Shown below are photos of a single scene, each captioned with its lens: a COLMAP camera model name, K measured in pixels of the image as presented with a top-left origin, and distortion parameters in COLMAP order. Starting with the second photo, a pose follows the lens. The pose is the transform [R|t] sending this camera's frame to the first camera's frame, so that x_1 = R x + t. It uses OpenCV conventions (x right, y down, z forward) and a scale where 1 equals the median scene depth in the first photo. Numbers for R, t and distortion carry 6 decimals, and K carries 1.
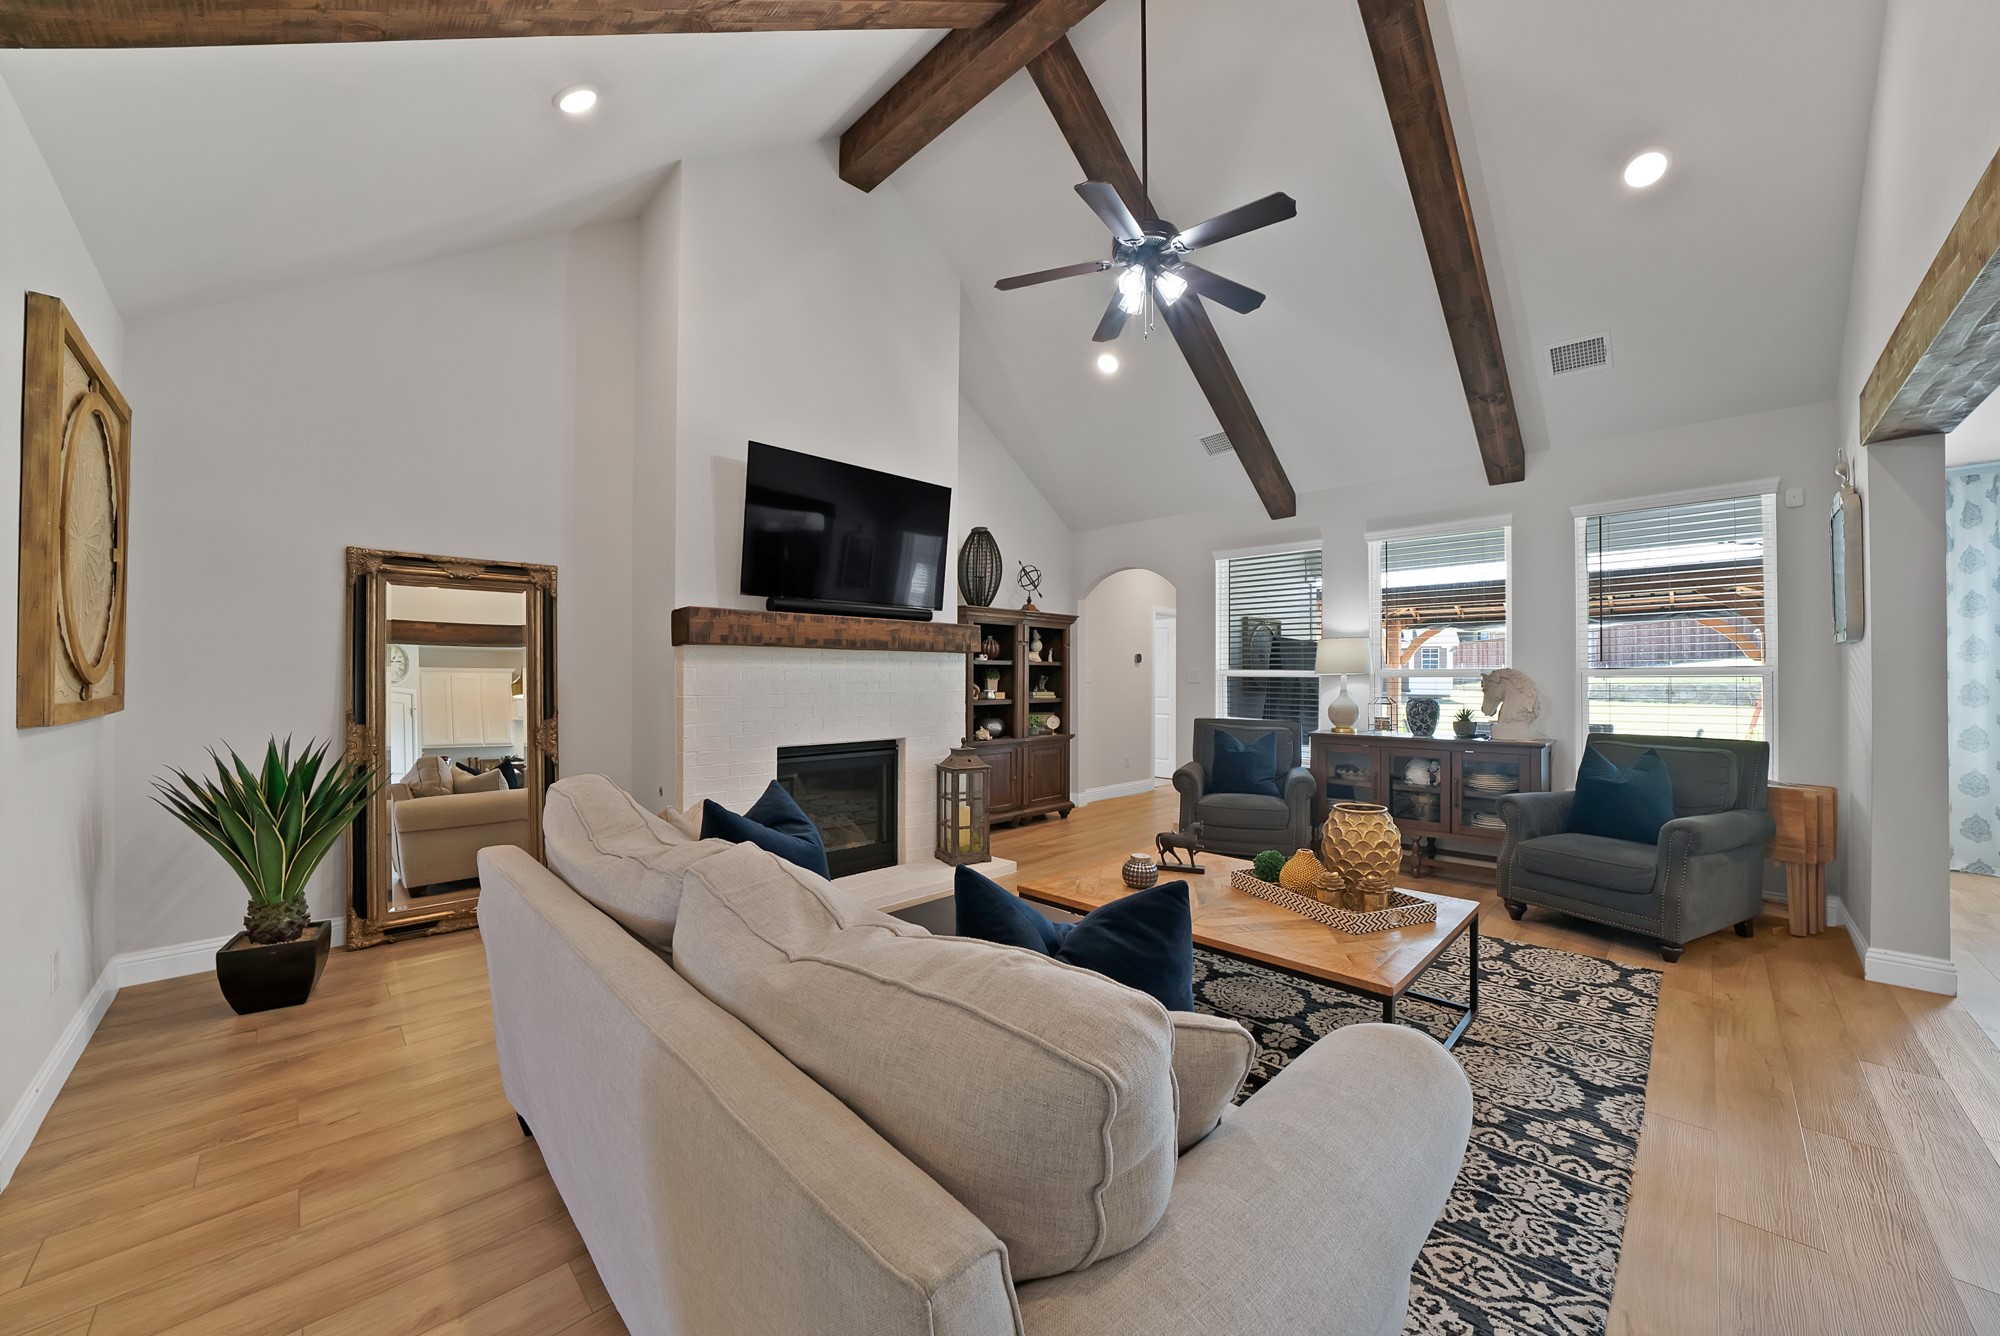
lens RADIAL K [[723.1, 0, 994.3], [0, 723.1, 676.1], [0, 0, 1]] dist [-0.014287, 0.000231]
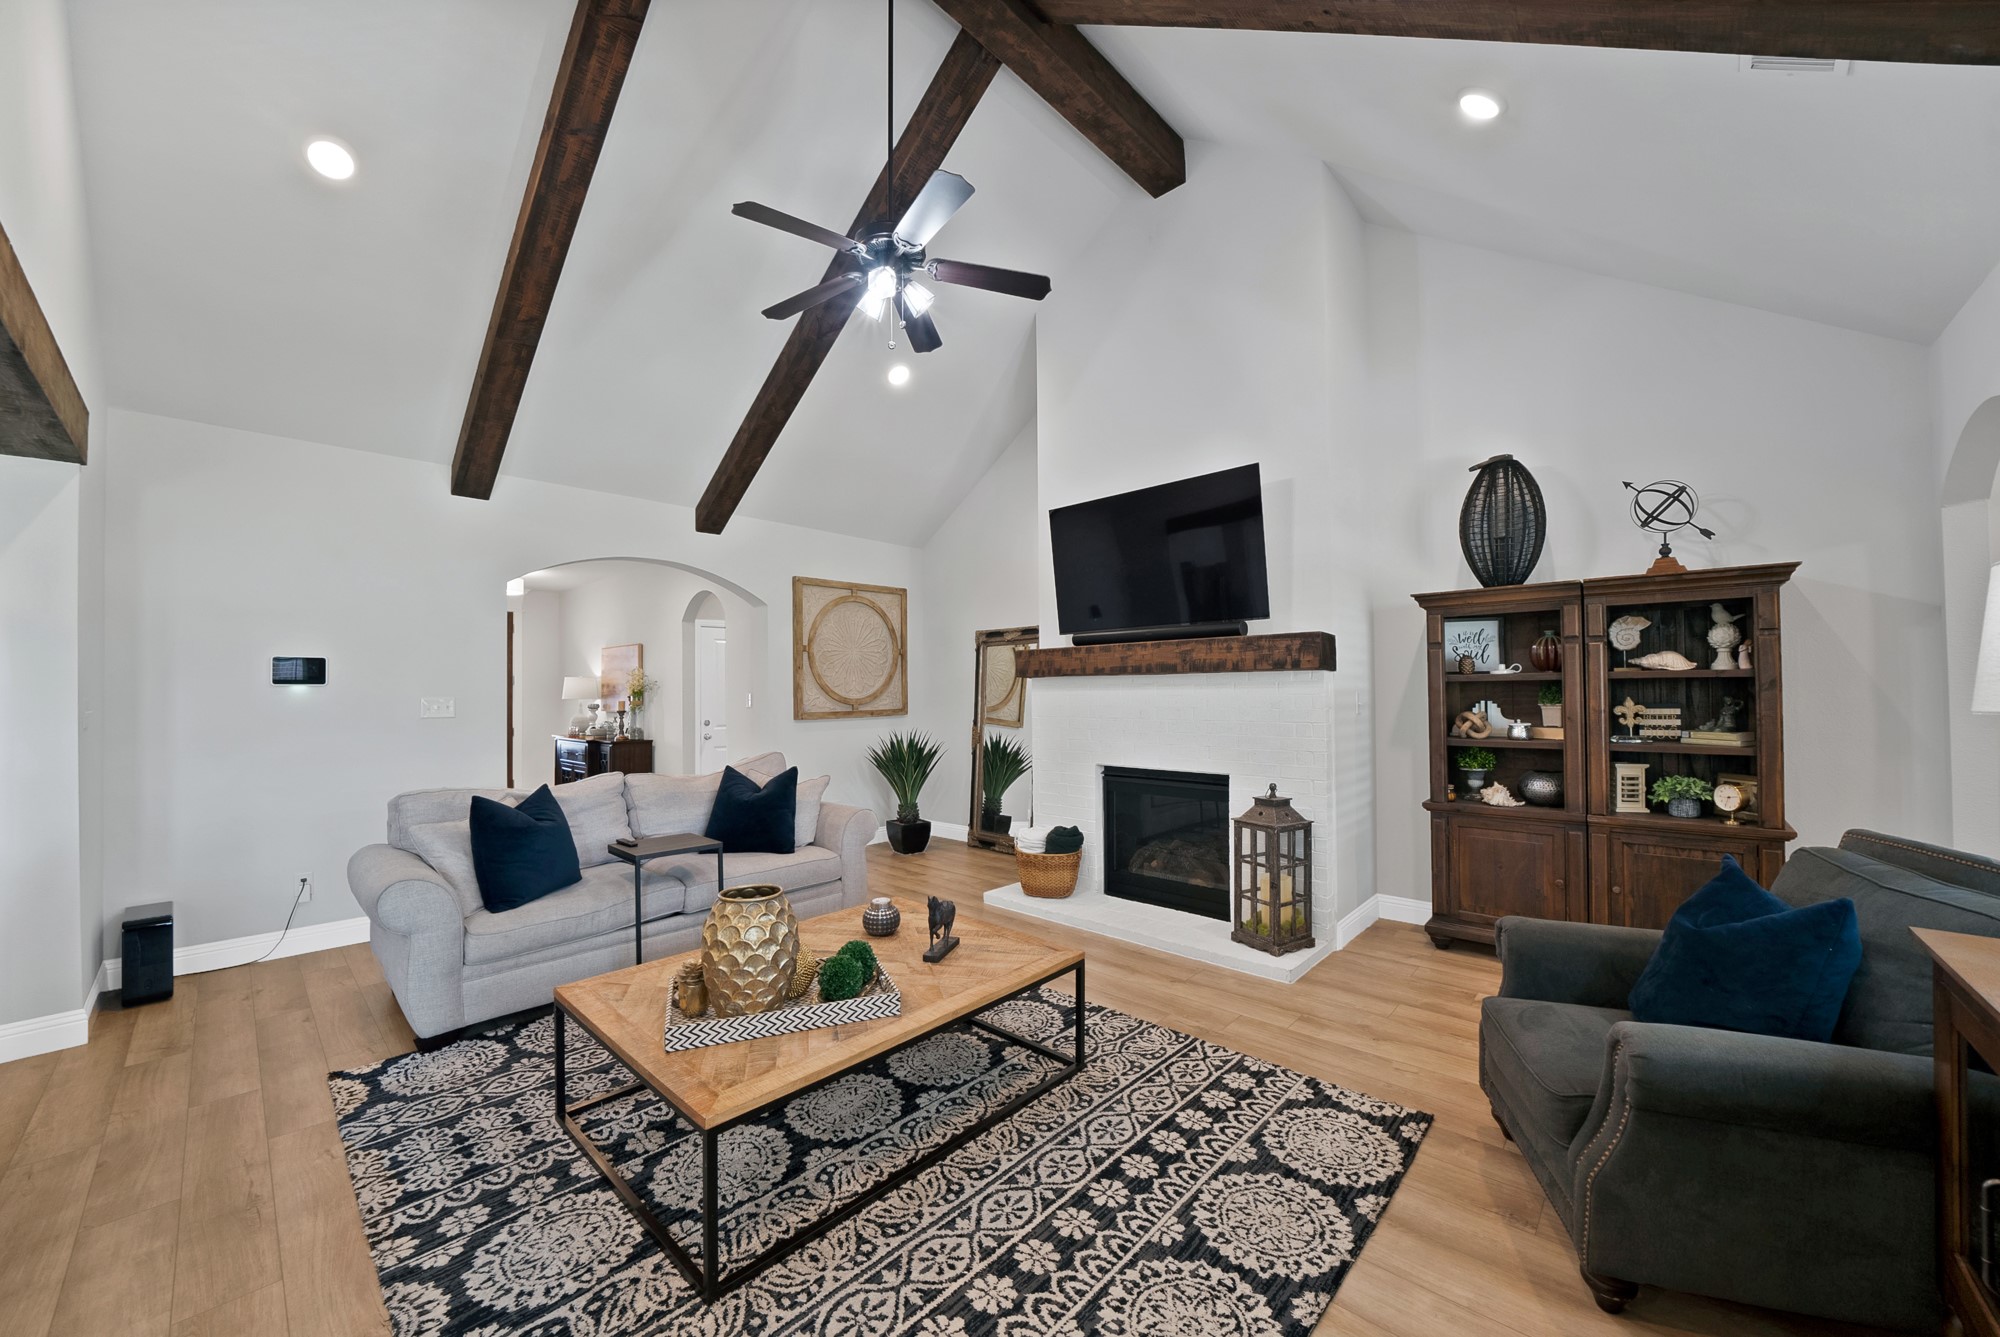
lens RADIAL K [[733.8, 0, 1004.5], [0, 733.8, 684.5], [0, 0, 1]] dist [-0.015321, 0.000516]
pose [[0.040888, -0.006520, -0.999142, 0.878098], [0.012738, 0.999901, -0.006004, -0.022039], [0.999083, -0.012482, 0.040967, 0.838845]]
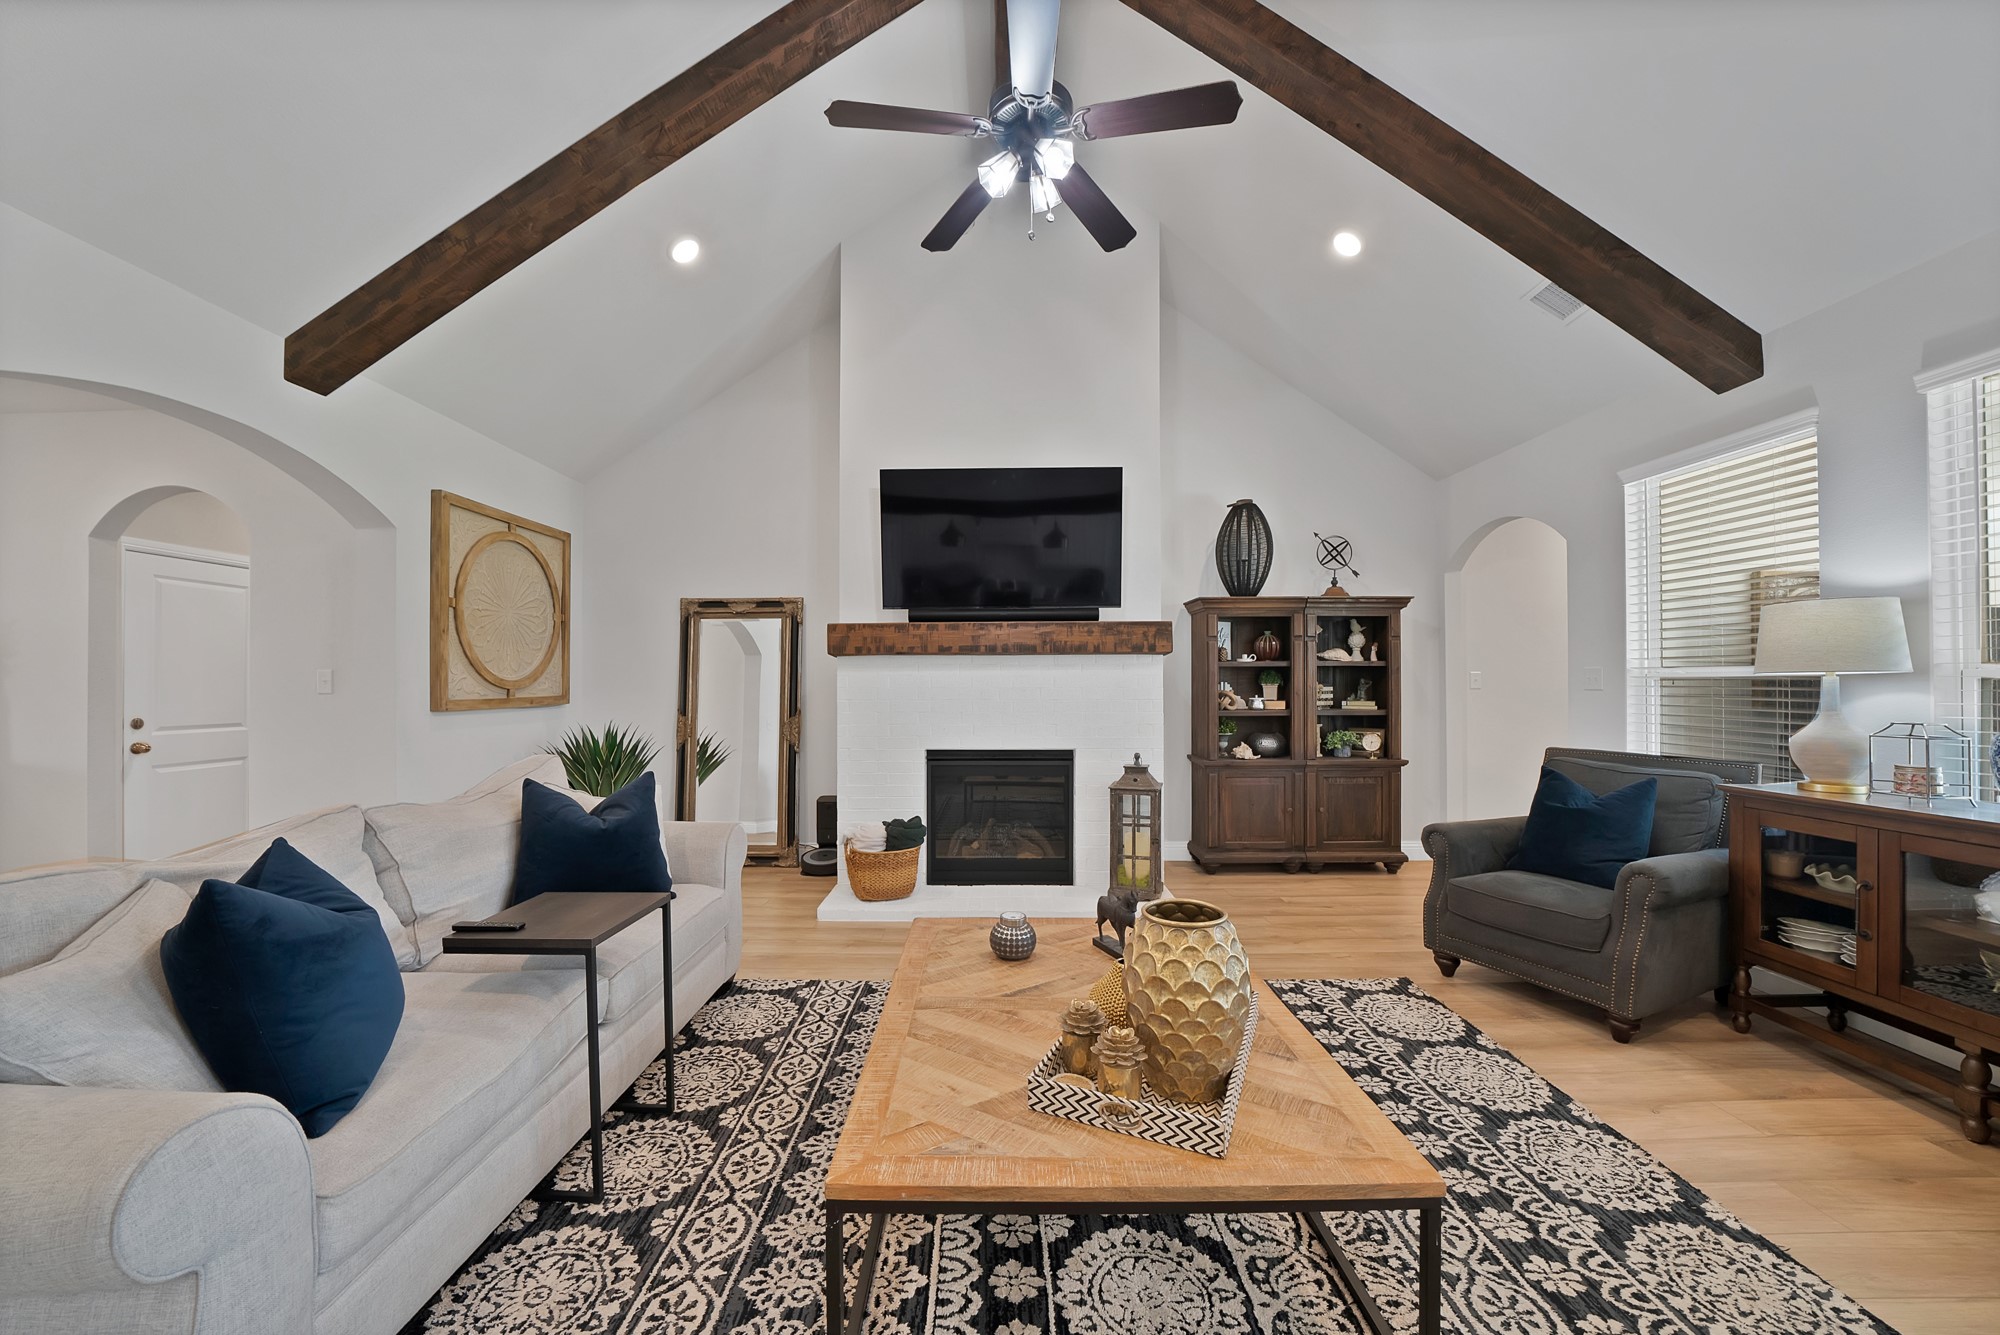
lens RADIAL K [[723.1, 0, 994.3], [0, 723.1, 675.6], [0, 0, 1]] dist [-0.014287, 0.000231]
pose [[0.704071, -0.007858, -0.710087, 0.551523], [0.004232, 0.999967, -0.006869, -0.002101], [0.710117, 0.001831, 0.704081, 0.330210]]
